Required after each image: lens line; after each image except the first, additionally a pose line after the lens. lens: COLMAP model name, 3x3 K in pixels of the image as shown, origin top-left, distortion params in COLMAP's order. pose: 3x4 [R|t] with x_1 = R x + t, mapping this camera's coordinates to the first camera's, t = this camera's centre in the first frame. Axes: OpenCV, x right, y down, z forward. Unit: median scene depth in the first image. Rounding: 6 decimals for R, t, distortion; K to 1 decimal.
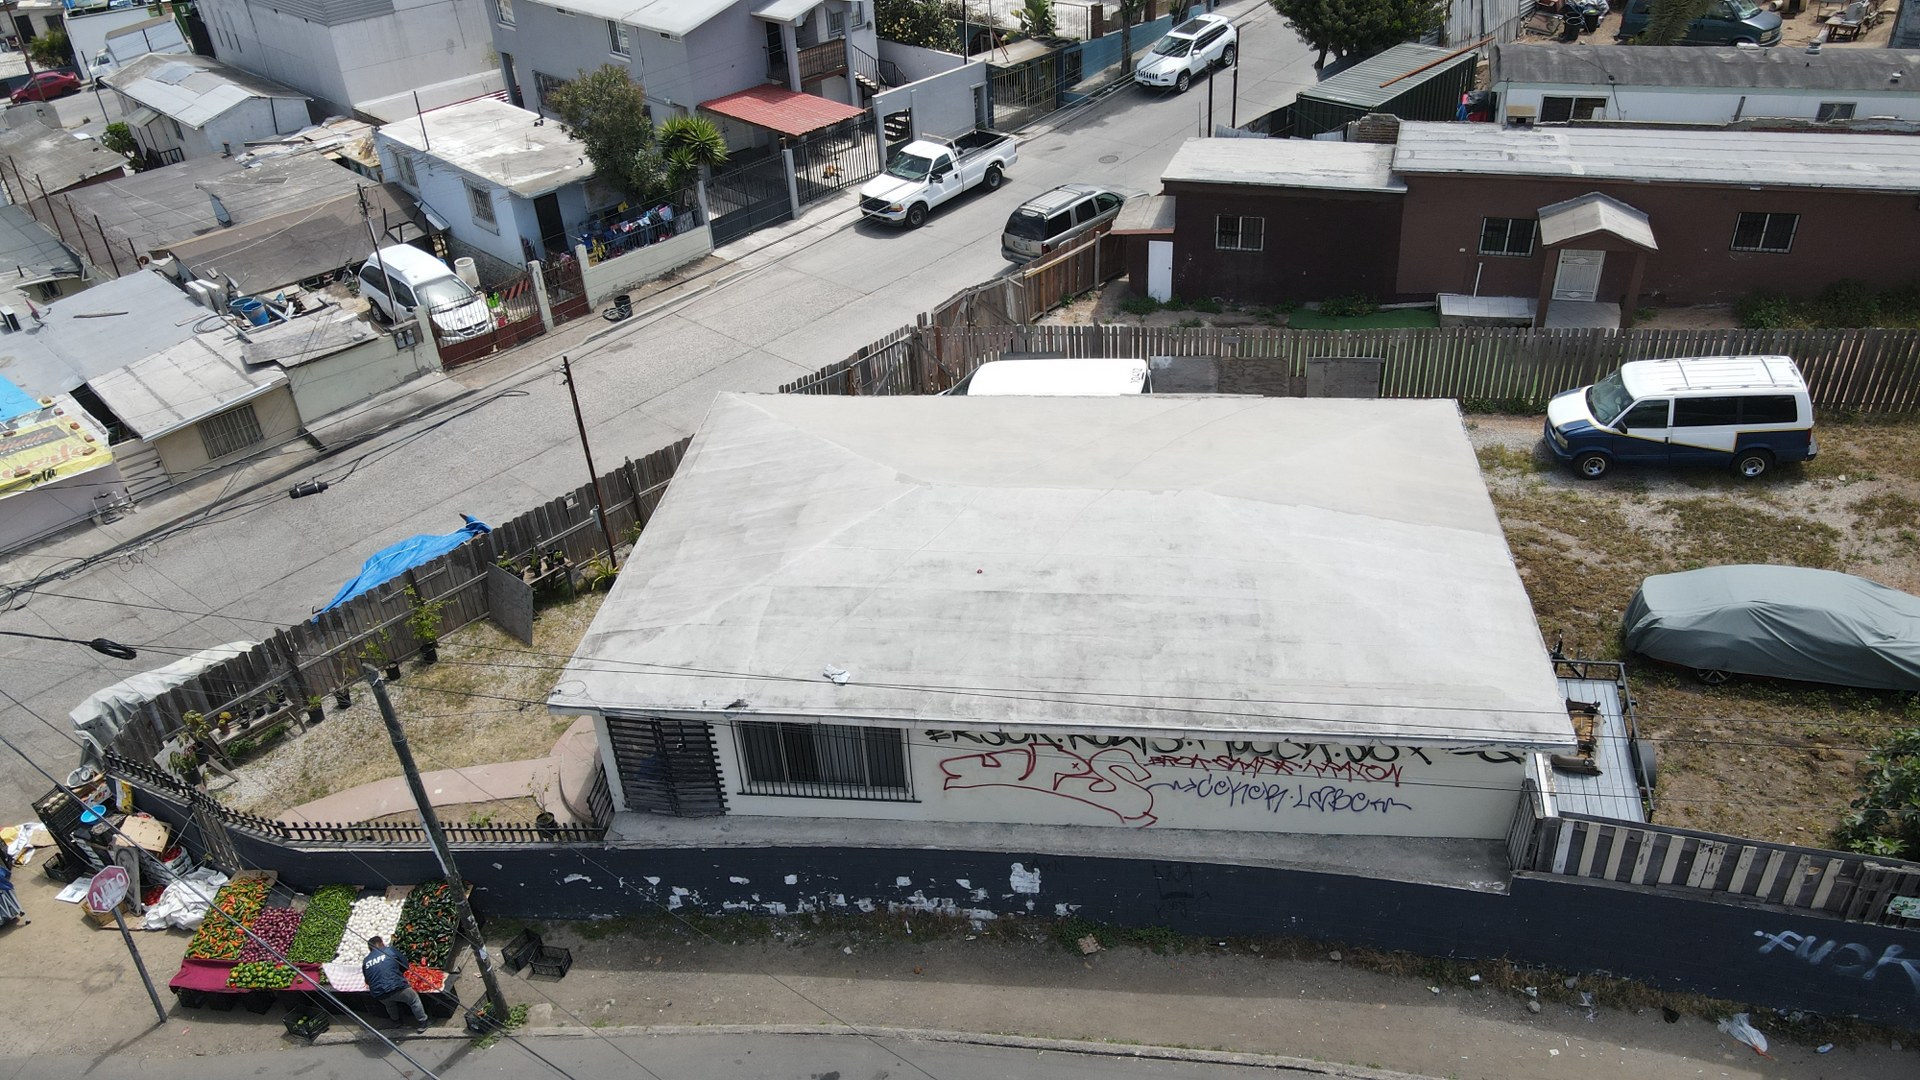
lens RADIAL K [[1414.2, 0, 970.4], [0, 1414.2, 542.6], [0, 0, 1]] dist [-0.001350, 0.039977]
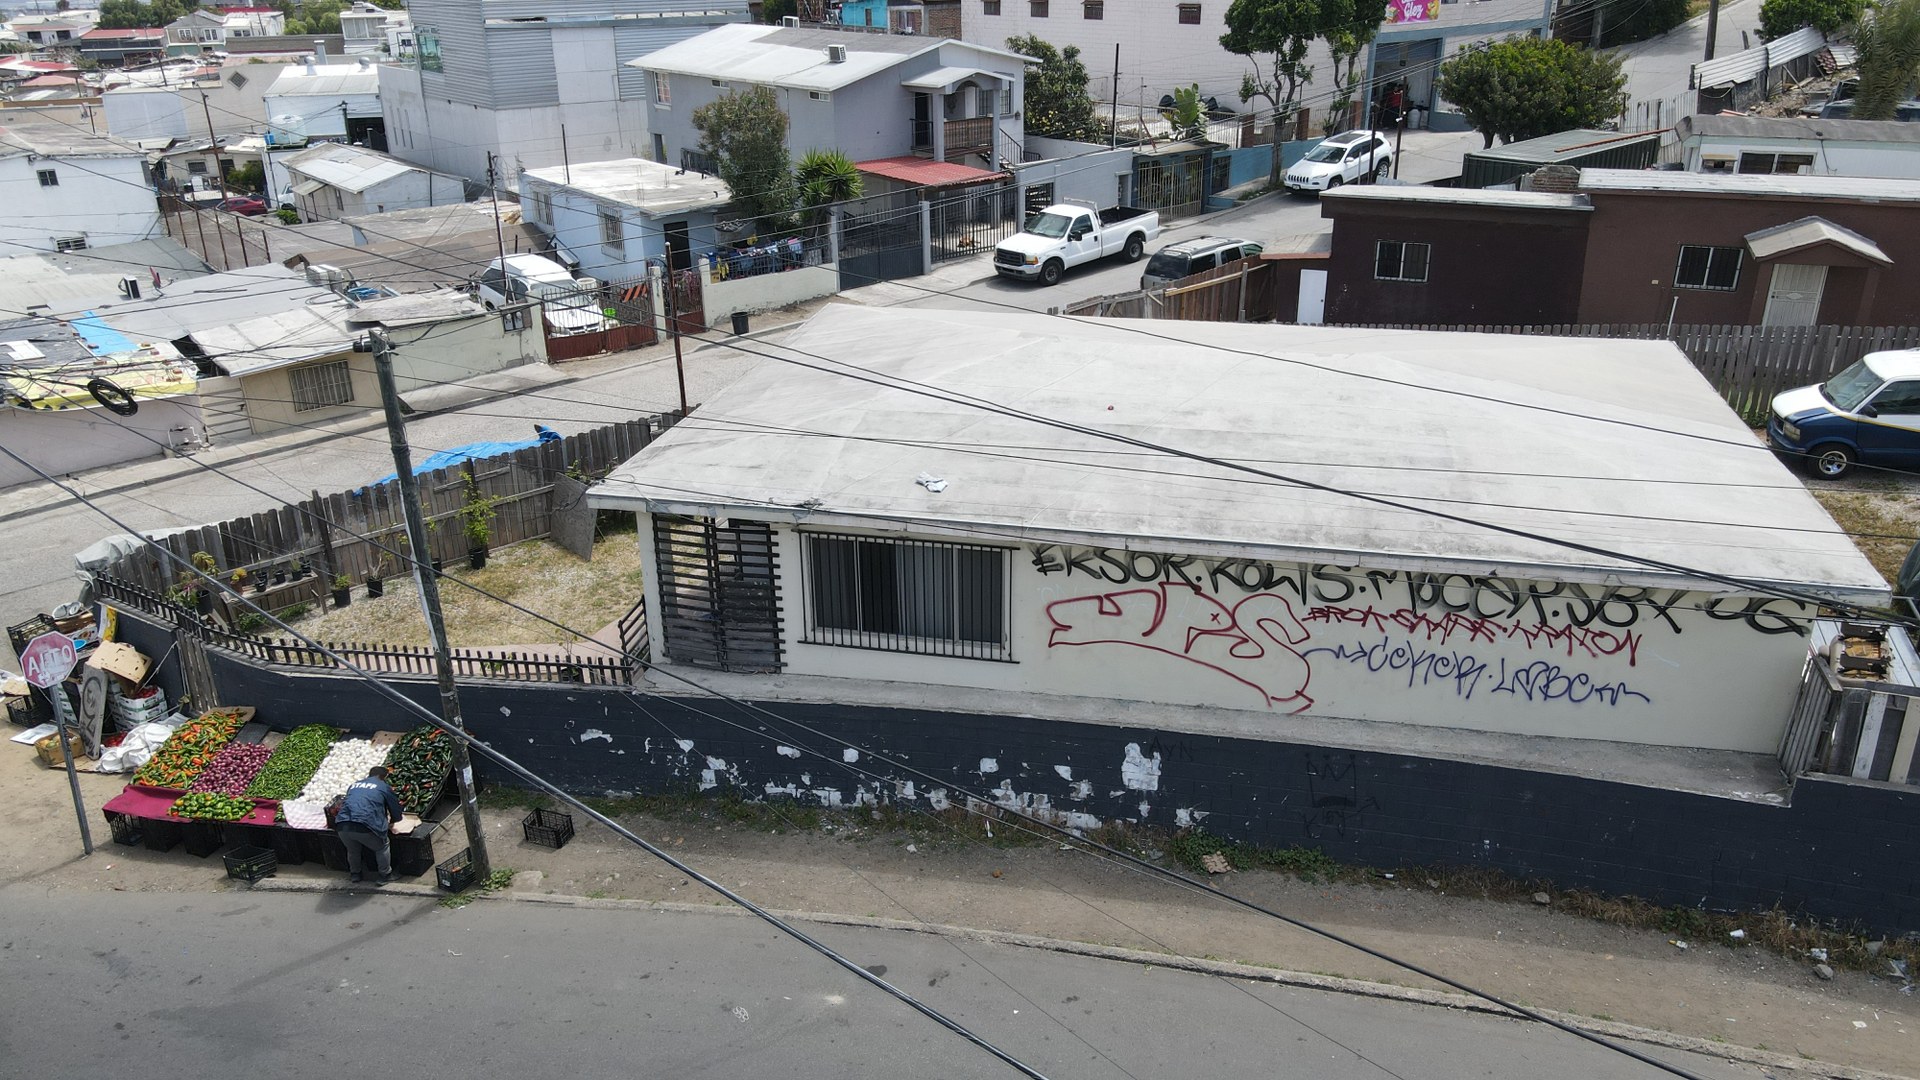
lens RADIAL K [[1414.2, 0, 970.4], [0, 1414.2, 542.6], [0, 0, 1]] dist [-0.001350, 0.039977]
pose [[0.993751, 0.076911, -0.080888, -0.001993], [-0.090018, 0.980727, -0.173409, 0.241621], [0.065992, 0.179607, 0.981523, 0.175472]]
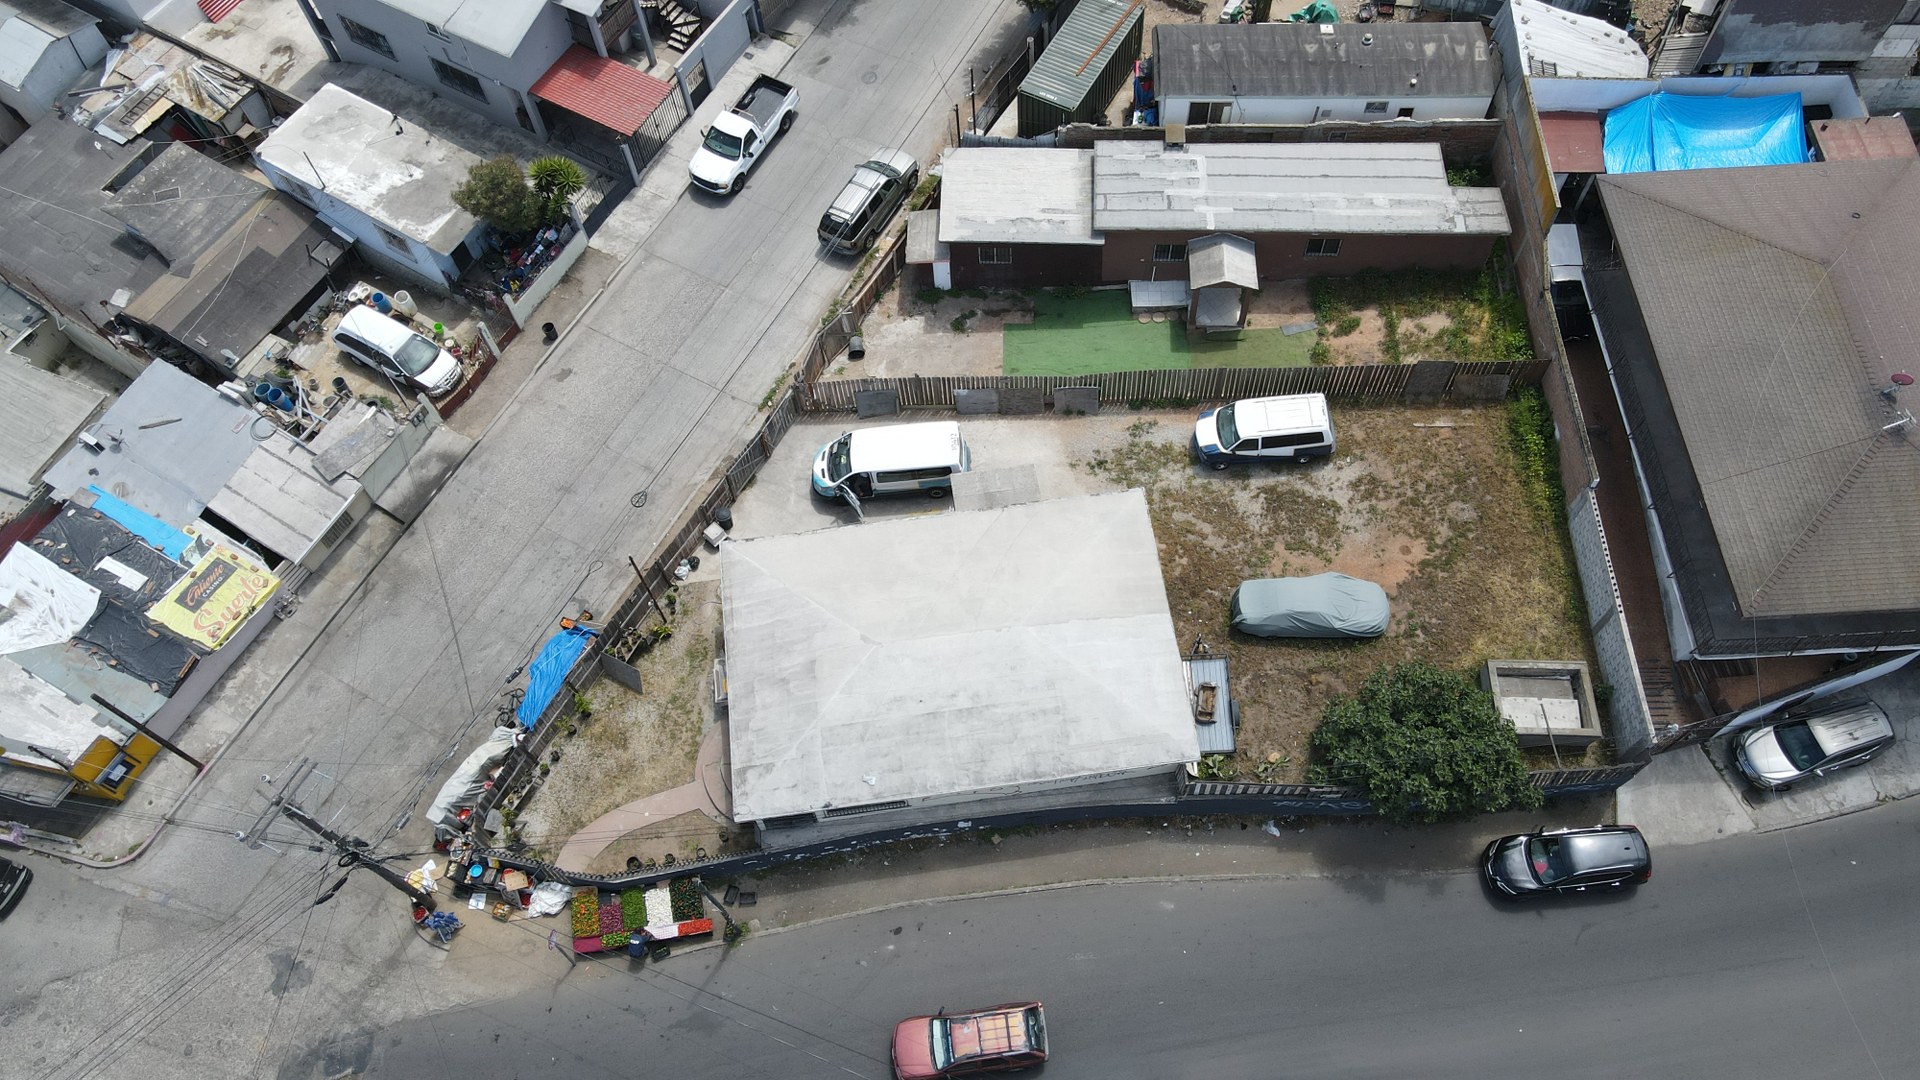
lens RADIAL K [[1410.7, 0, 972.7], [0, 1410.7, 547.8], [0, 0, 1]] dist [-0.011838, 0.050522]
pose [[0.970086, -0.203321, 0.132644, -0.137666], [0.117192, 0.870726, 0.477601, -1.068510], [-0.212603, -0.447769, 0.868506, -0.628132]]
